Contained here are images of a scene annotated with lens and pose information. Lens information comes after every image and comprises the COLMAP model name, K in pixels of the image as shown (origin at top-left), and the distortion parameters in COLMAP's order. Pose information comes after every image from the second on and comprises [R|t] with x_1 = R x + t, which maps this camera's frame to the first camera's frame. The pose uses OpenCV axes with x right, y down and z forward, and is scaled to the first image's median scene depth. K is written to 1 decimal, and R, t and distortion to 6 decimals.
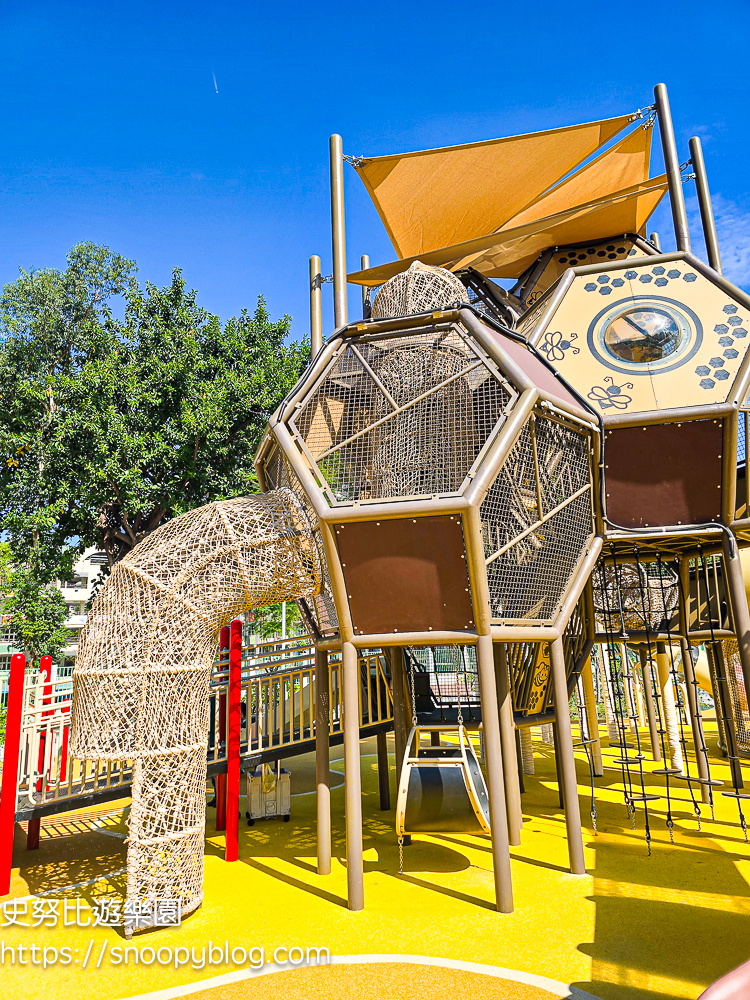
lens RADIAL K [[676.7, 0, 375.0], [0, 676.7, 500.0], [0, 0, 1]] dist [0.071993, -0.071623]
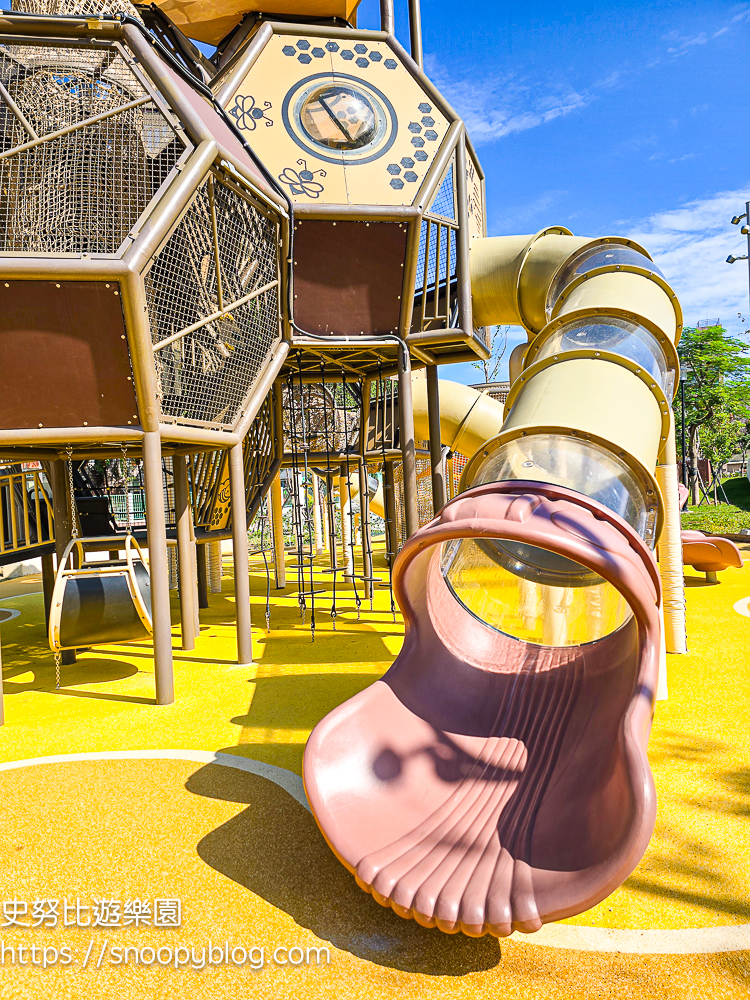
lens RADIAL K [[676.7, 0, 375.0], [0, 676.7, 500.0], [0, 0, 1]] dist [0.071993, -0.071623]
pose [[0.912738, -0.015128, 0.408266, 0.053593], [-0.075526, 0.975842, 0.205009, 0.069646], [-0.401504, -0.217954, 0.889545, 0.053416]]
